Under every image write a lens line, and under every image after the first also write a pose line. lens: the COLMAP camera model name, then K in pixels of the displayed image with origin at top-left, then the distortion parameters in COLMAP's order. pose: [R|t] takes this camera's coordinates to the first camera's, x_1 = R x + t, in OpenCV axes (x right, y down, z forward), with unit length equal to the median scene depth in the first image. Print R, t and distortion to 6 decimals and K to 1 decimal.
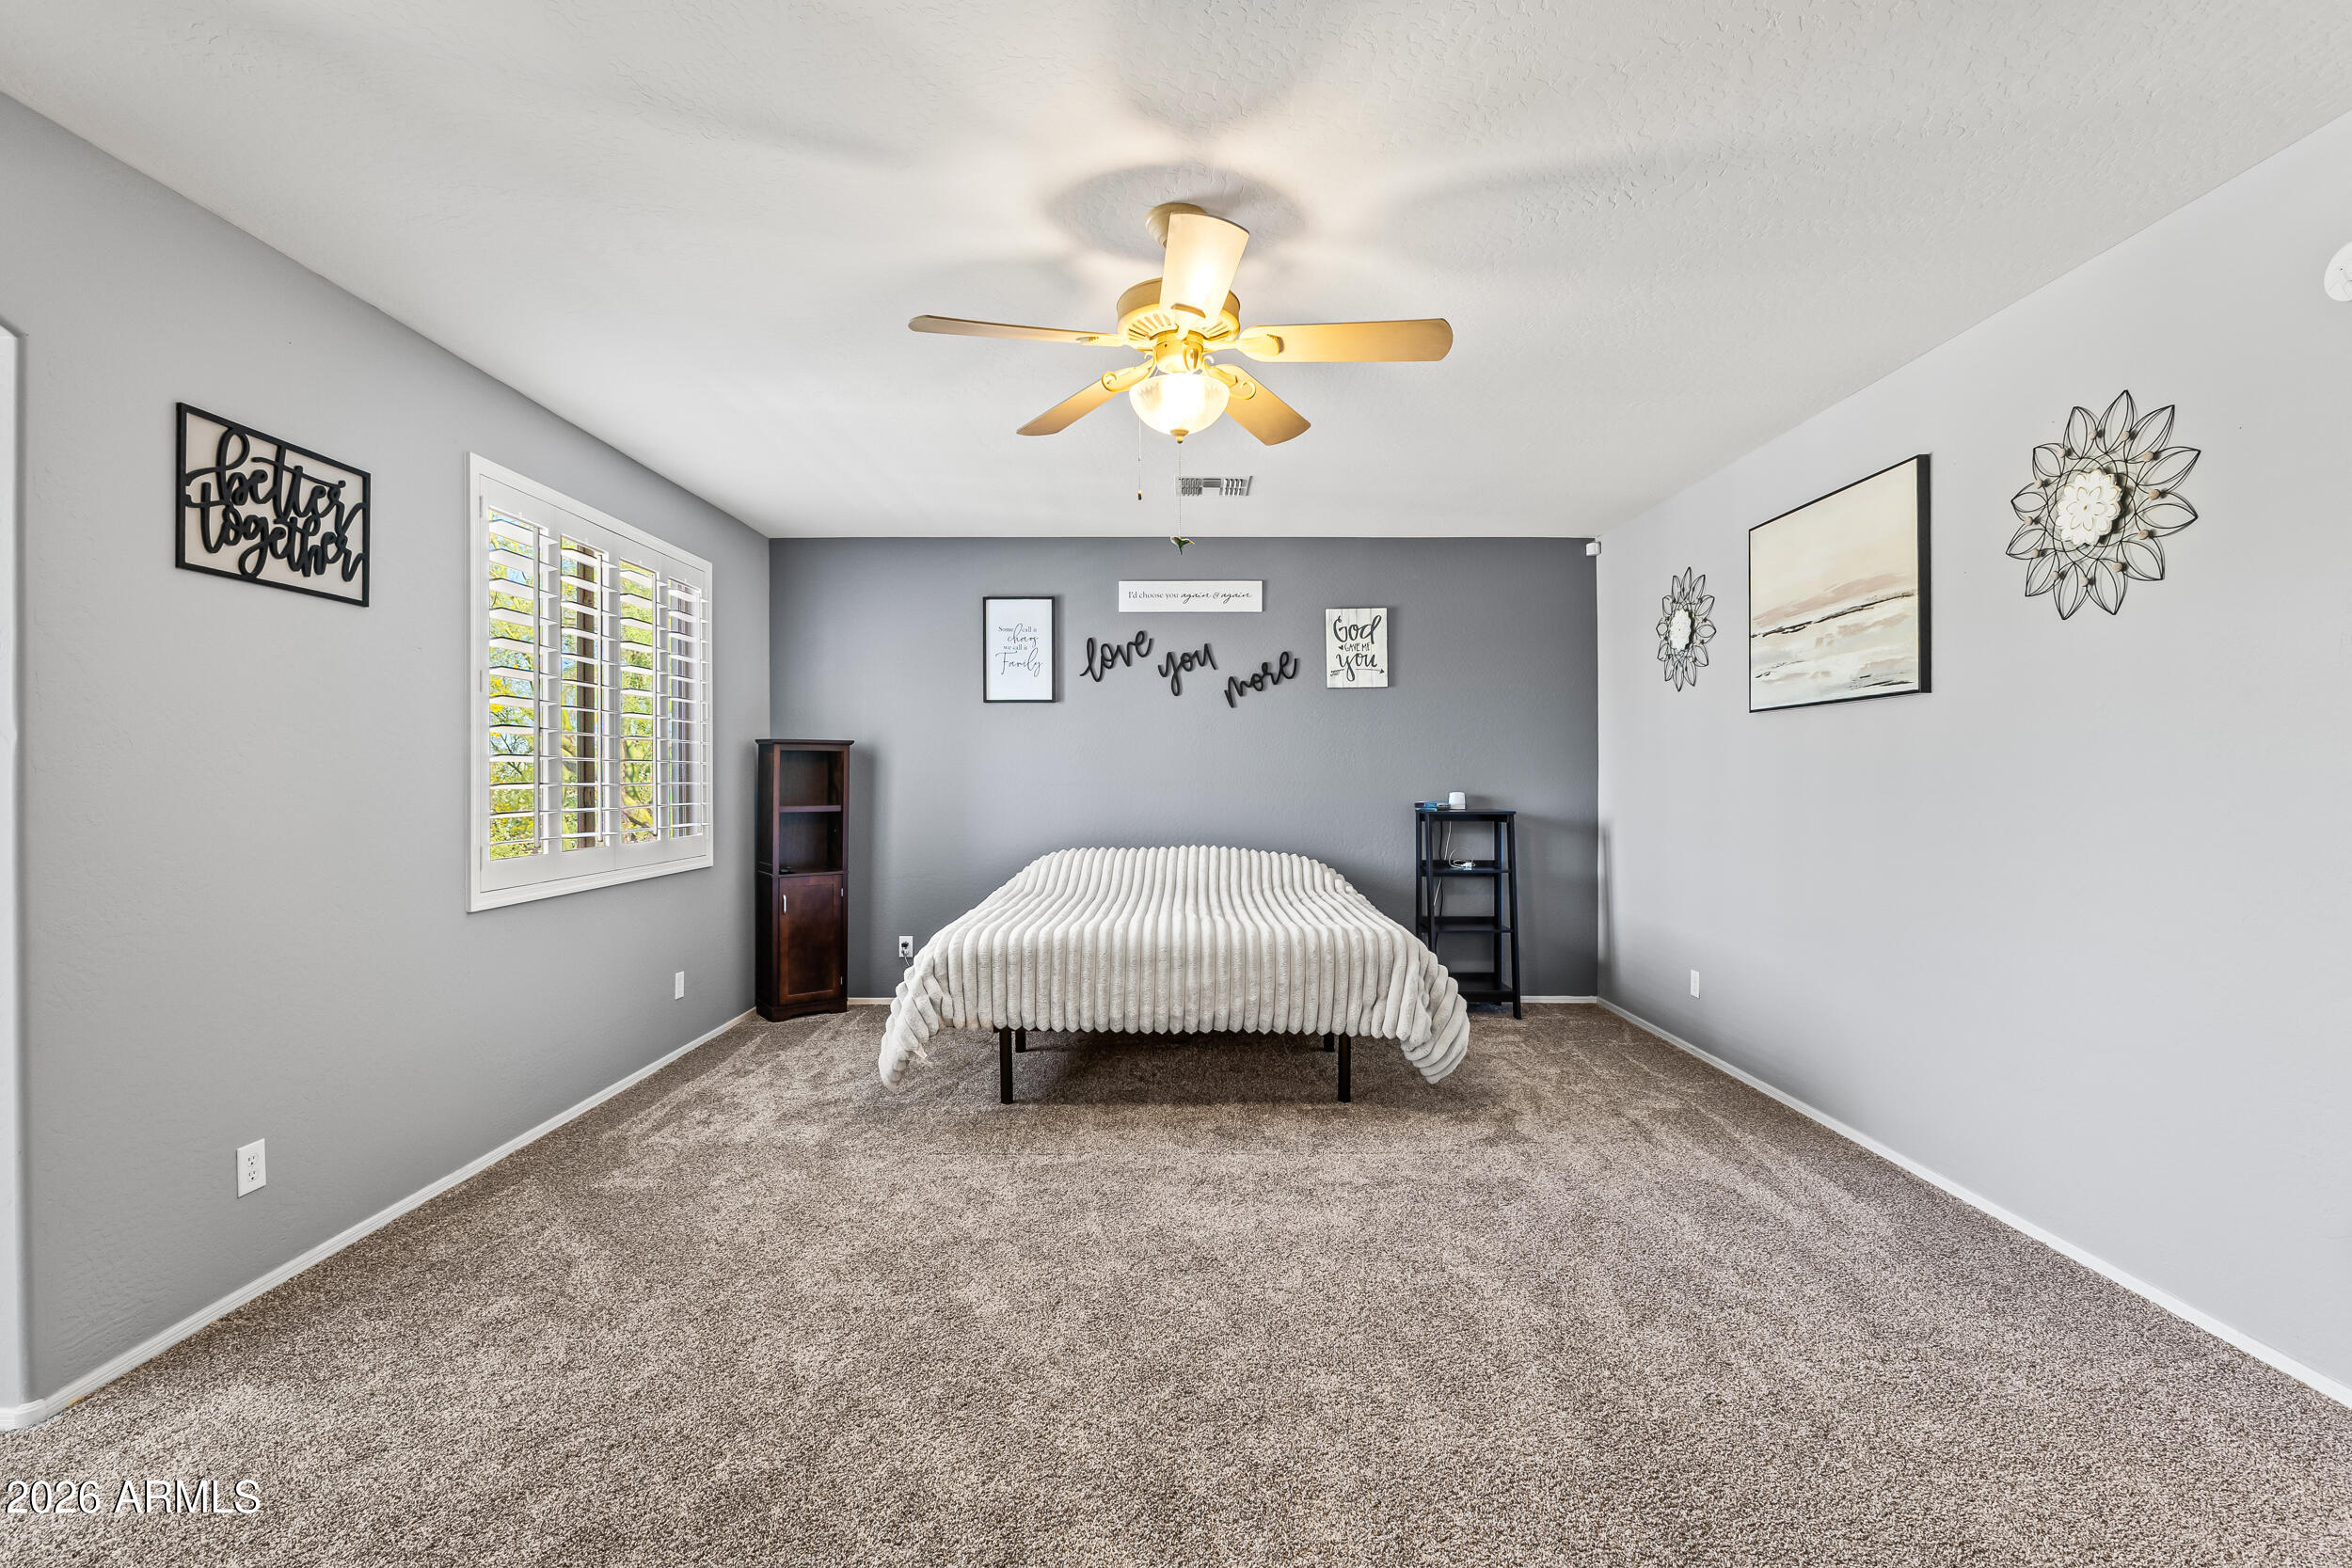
lens RADIAL K [[1053.0, 0, 1170.3], [0, 1053.0, 778.0], [0, 0, 1]] dist [-0.009911, 0.001113]
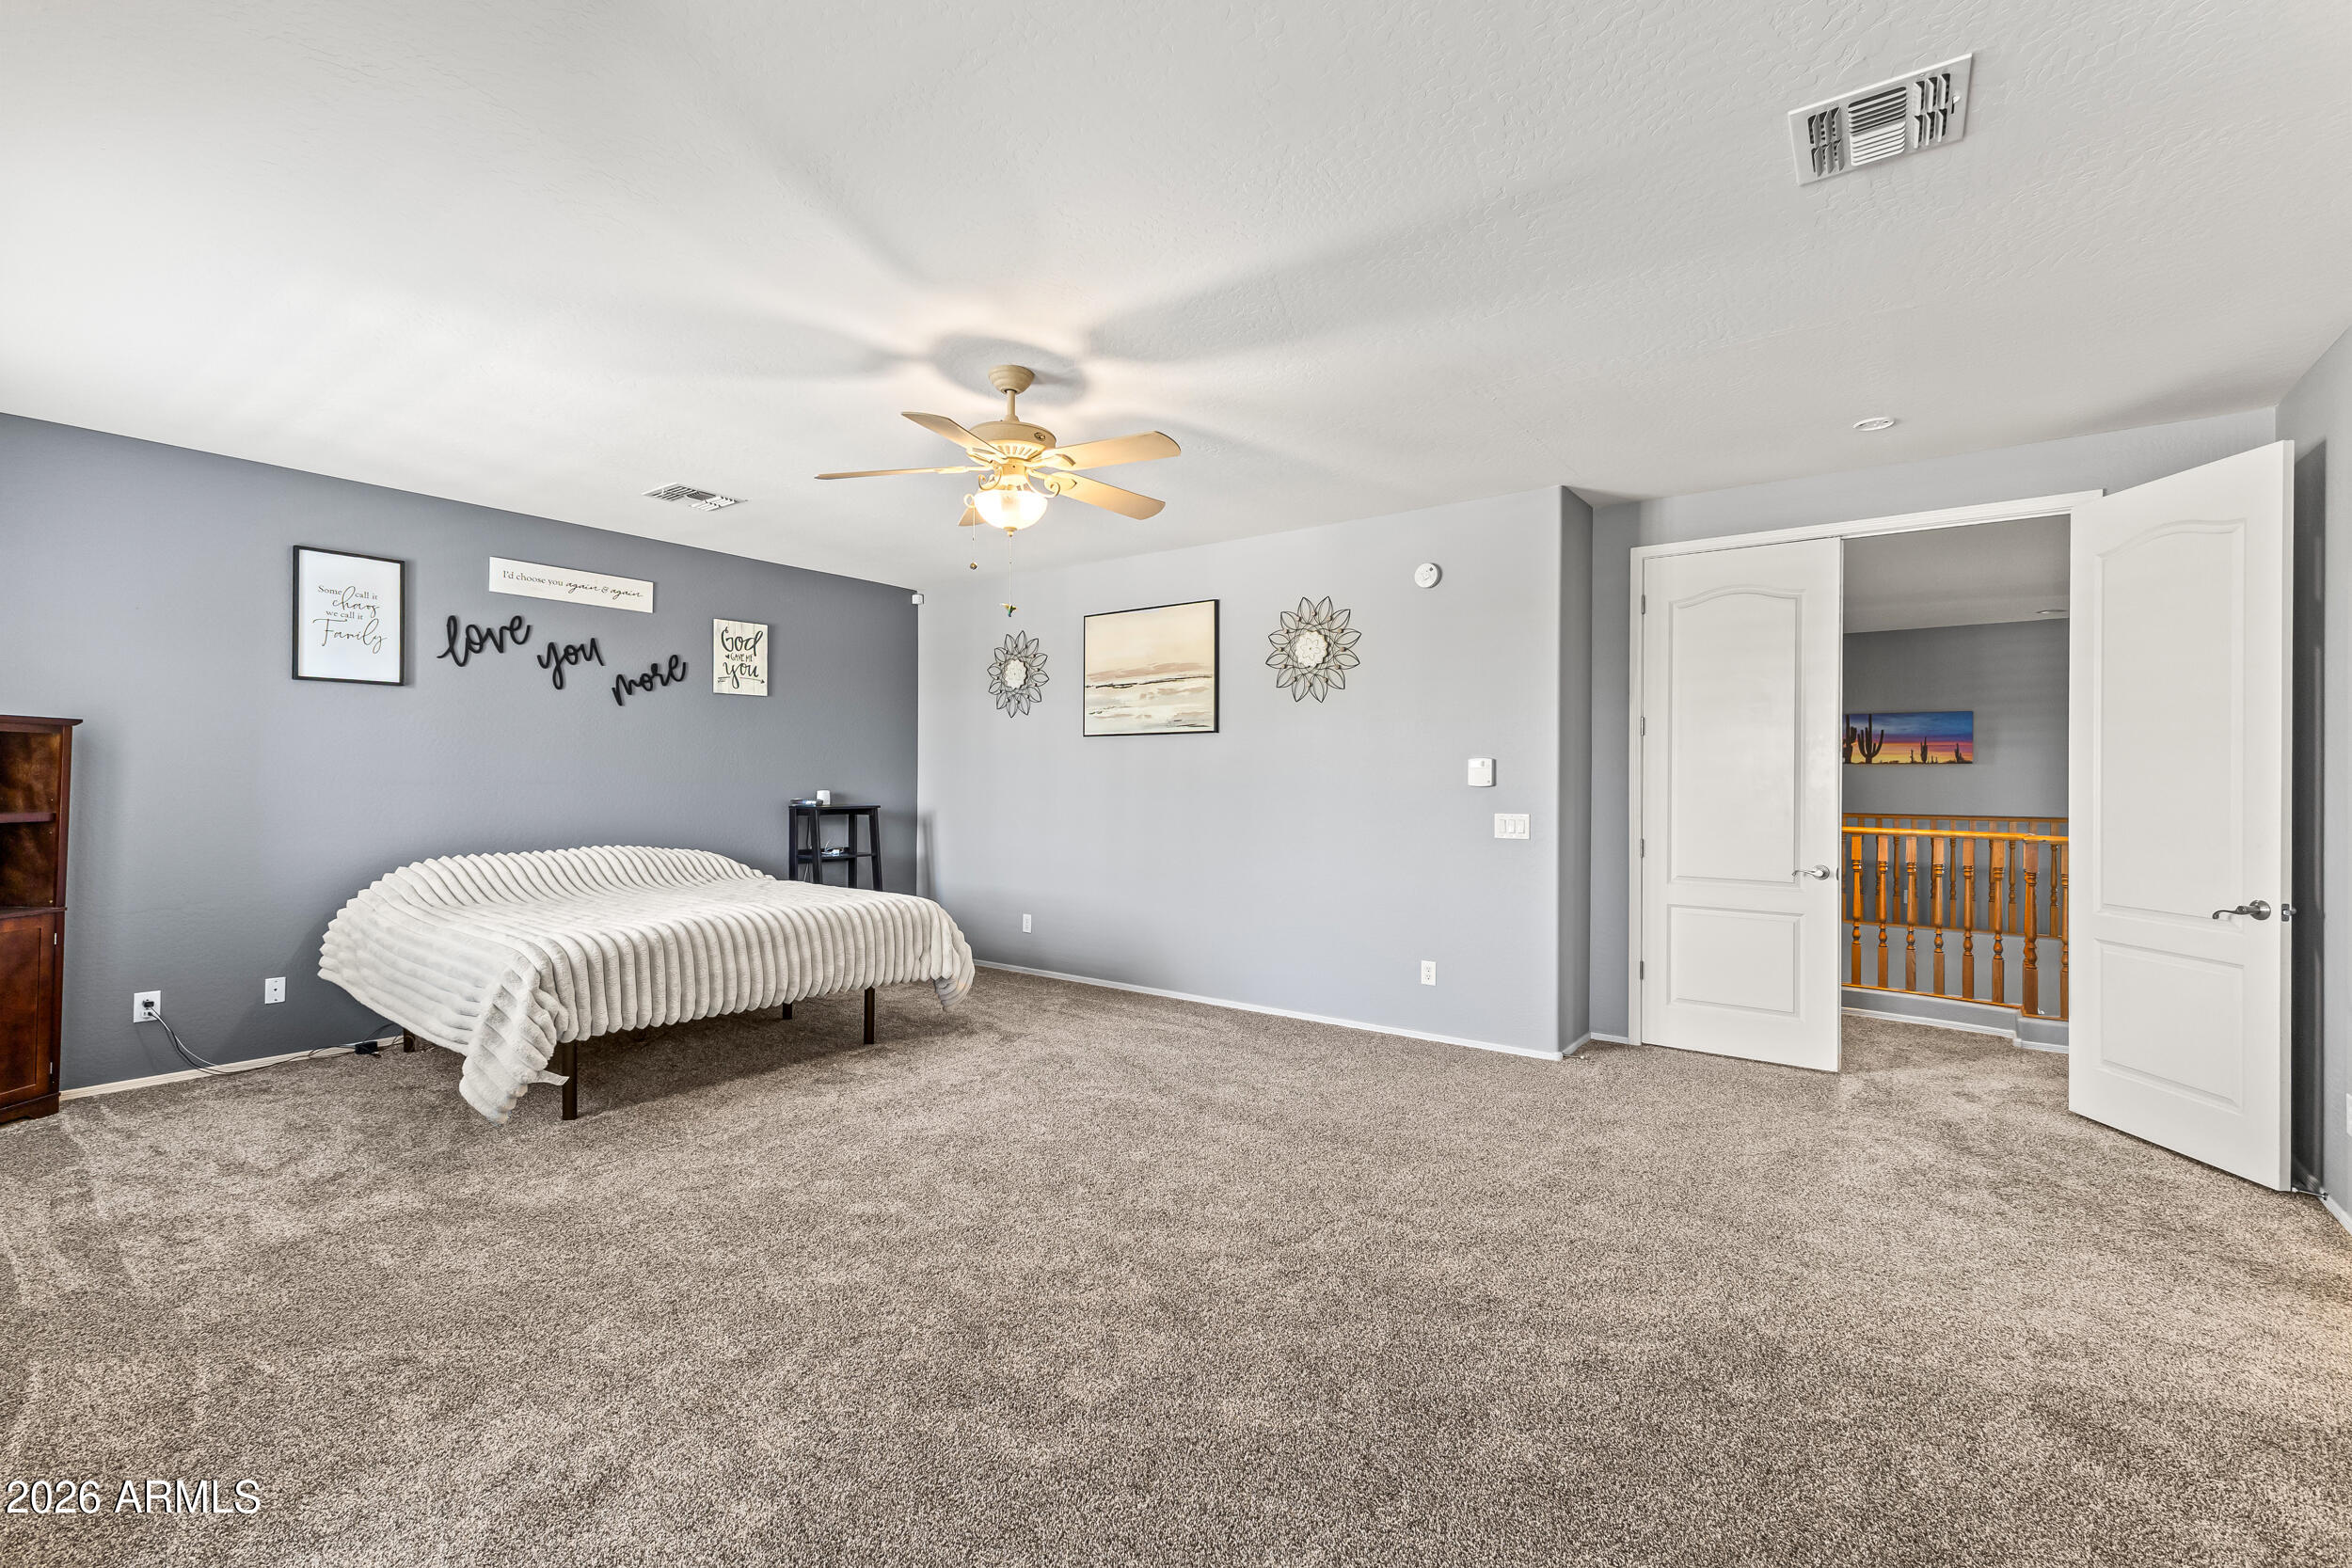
lens RADIAL K [[1019.2, 0, 1173.2], [0, 1019.2, 783.4], [0, 0, 1]] dist [0.012255, -0.004967]
pose [[0.597021, 0.001673, 0.802224, -0.598278], [-0.005726, 0.999981, 0.002175, 0.001377], [-0.802205, -0.005892, 0.597020, 0.016090]]
